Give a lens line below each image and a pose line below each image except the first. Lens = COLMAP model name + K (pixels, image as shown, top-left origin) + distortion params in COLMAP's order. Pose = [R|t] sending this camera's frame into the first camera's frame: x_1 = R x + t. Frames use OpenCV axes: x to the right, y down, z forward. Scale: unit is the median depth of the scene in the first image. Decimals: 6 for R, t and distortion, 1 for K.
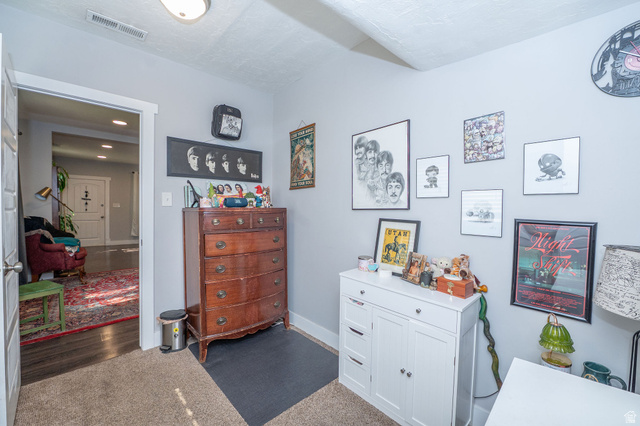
lens RADIAL K [[254.7, 0, 318.0], [0, 254.7, 212.7], [0, 0, 1]] dist [-0.008187, -0.000466]
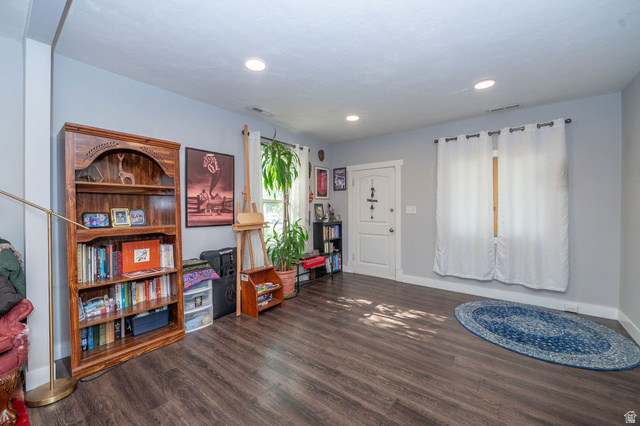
lens RADIAL K [[254.7, 0, 321.2], [0, 254.7, 211.2], [0, 0, 1]] dist [-0.008187, -0.000466]
pose [[0.151816, -0.003070, -0.988404, -0.333073], [-0.013893, 0.999890, -0.005239, -0.023090], [0.988311, 0.014527, 0.151756, 0.820928]]
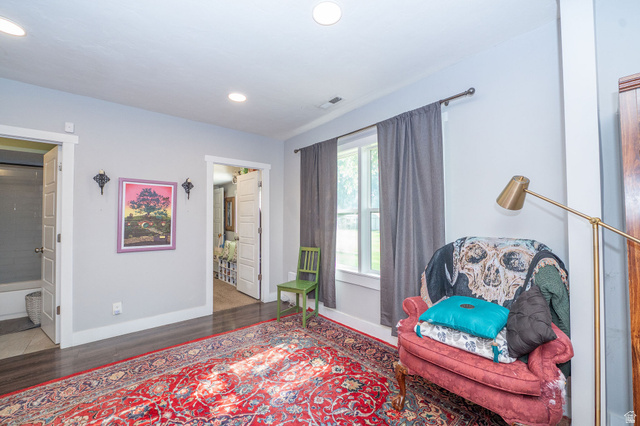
lens RADIAL K [[254.7, 0, 322.2], [0, 254.7, 213.3], [0, 0, 1]] dist [-0.008187, -0.000466]
pose [[-0.998984, -0.002484, 0.045007, -0.438848], [-0.002843, 0.999965, -0.007907, -0.023311], [-0.044986, -0.008027, -0.998955, 0.772597]]
